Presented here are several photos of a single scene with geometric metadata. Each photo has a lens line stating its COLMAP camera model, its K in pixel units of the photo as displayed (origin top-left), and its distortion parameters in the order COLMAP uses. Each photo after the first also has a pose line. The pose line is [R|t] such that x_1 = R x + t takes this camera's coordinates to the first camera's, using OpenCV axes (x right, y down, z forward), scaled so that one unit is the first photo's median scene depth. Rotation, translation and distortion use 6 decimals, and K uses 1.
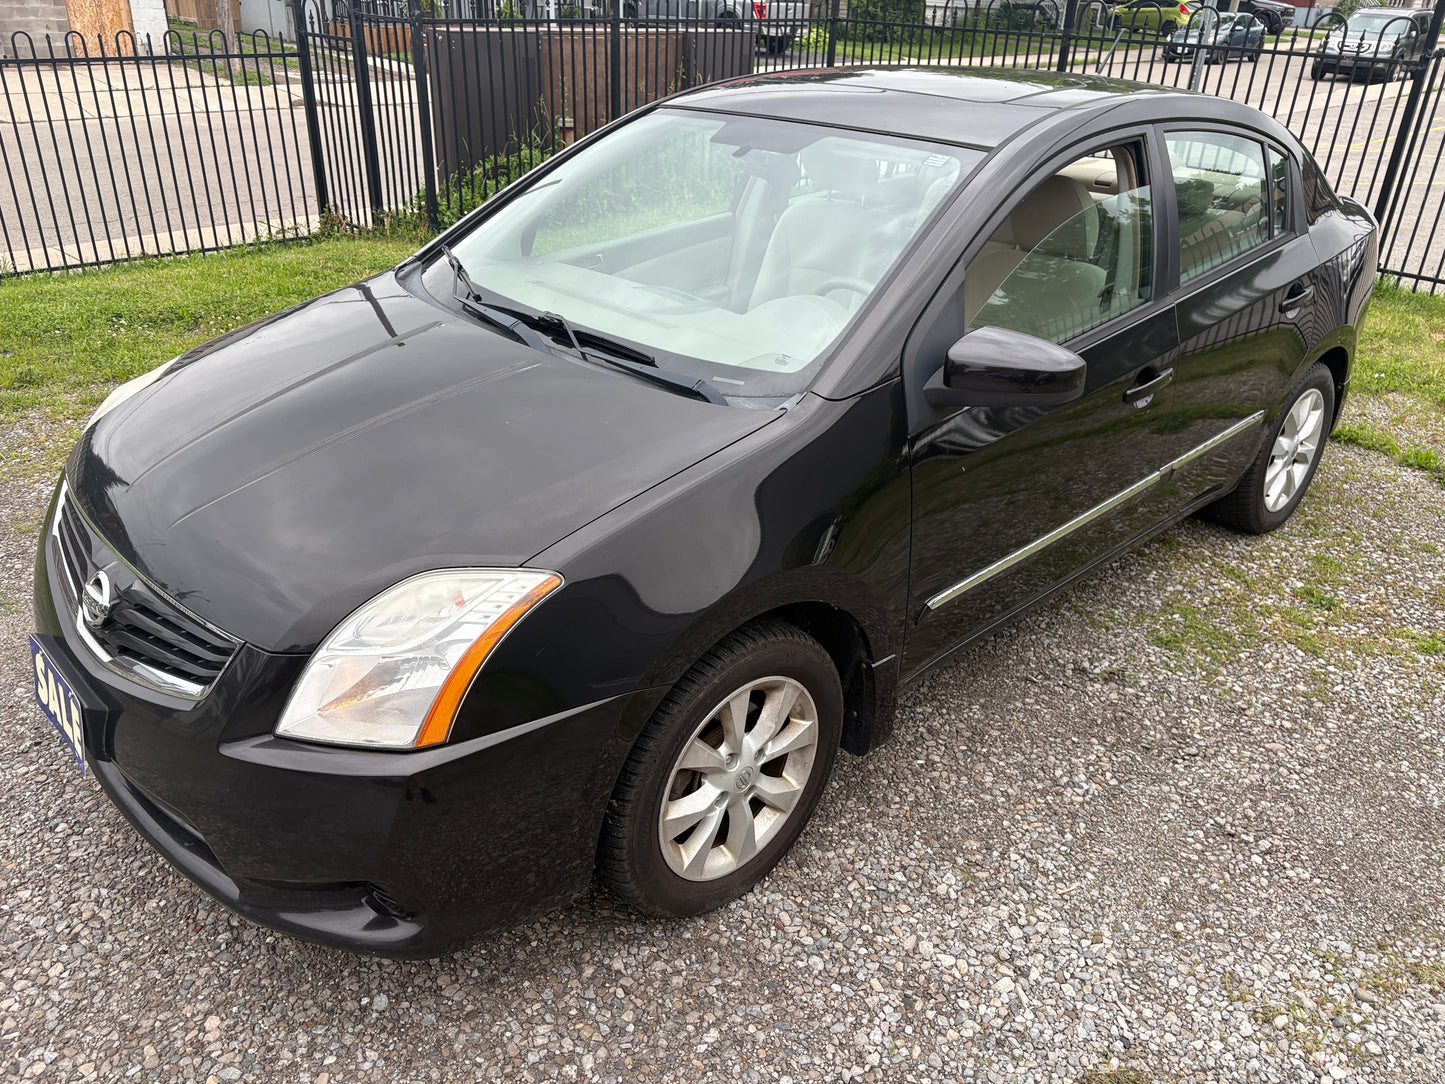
lens RADIAL K [[1082.3, 0, 722.0], [0, 1082.3, 547.1], [0, 0, 1]] dist [0.054509, -0.058561]
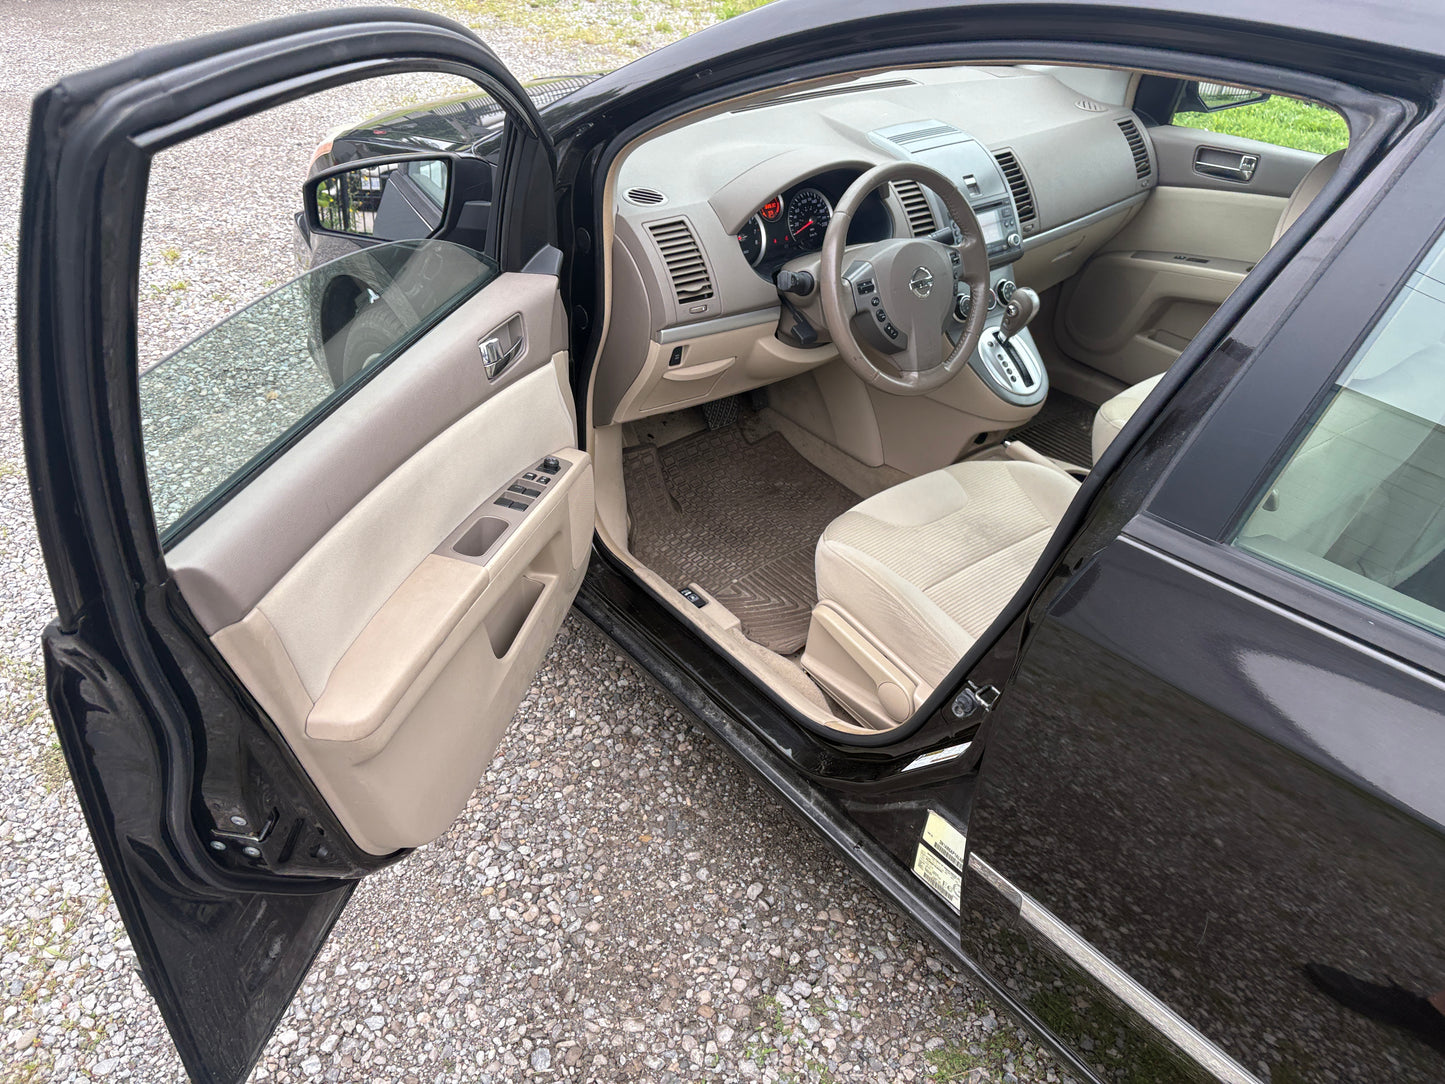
lens RADIAL K [[1082.3, 0, 713.2], [0, 1082.3, 543.4], [0, 0, 1]] dist [0.054509, -0.058561]
pose [[-0.069166, 0.558834, -0.826390, 0.940657], [-0.502062, 0.696324, 0.512900, -0.436644], [0.862062, 0.450374, 0.232408, 1.027065]]
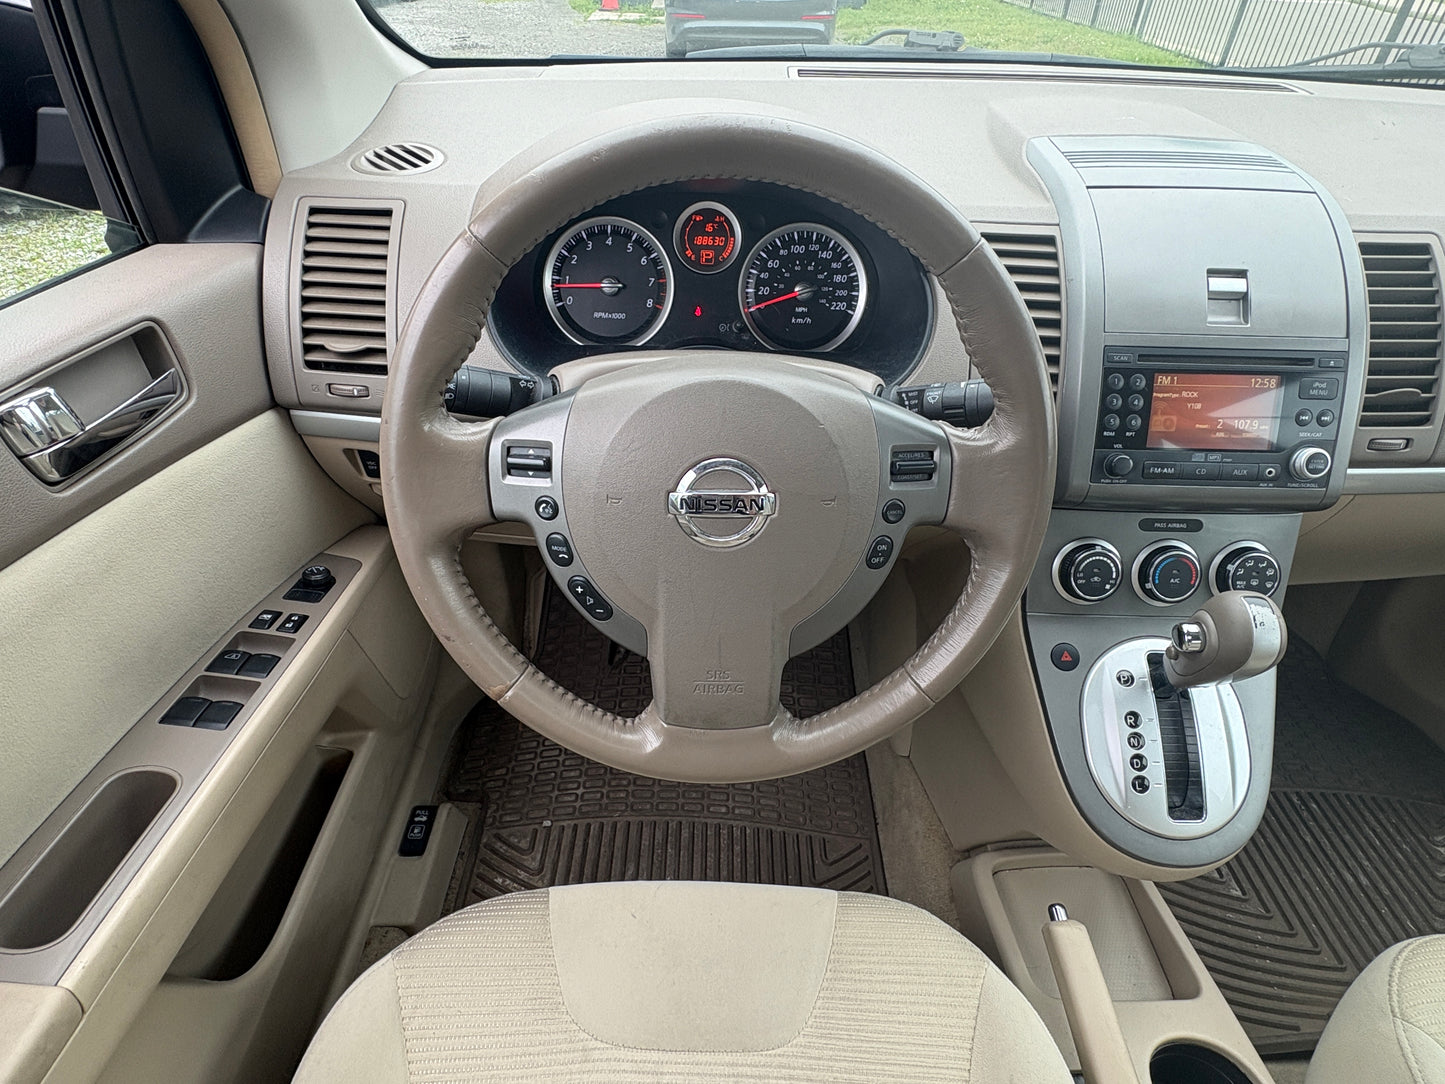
lens RADIAL K [[750.2, 0, 708.9], [0, 750.2, 541.7], [0, 0, 1]] dist [-0.003749, 0.002666]
pose [[-0.682830, 0.432356, -0.588908, 0.290206], [-0.369338, 0.491202, 0.788866, -0.376048], [0.630344, 0.756167, -0.175722, 1.290526]]
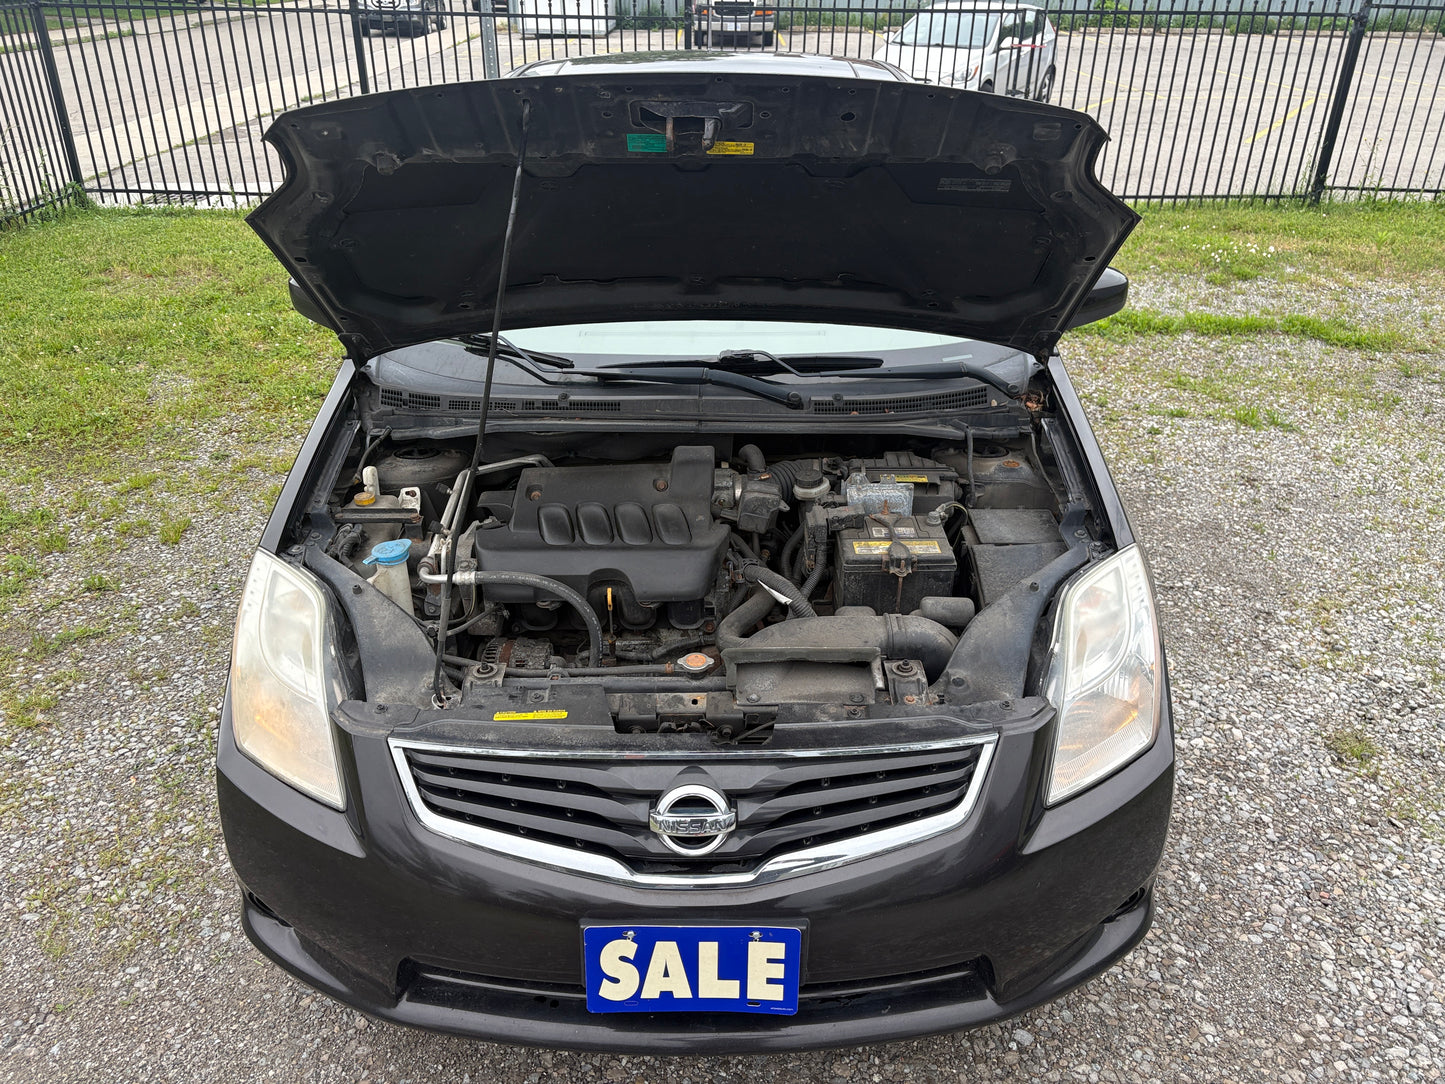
lens RADIAL K [[1082.3, 0, 729.9], [0, 1082.3, 545.3], [0, 0, 1]] dist [0.054509, -0.058561]
pose [[0.687240, -0.363183, 0.629126, -0.874484], [0.345068, 0.925315, 0.157225, -0.223358], [-0.639241, 0.109041, 0.761236, 0.335441]]
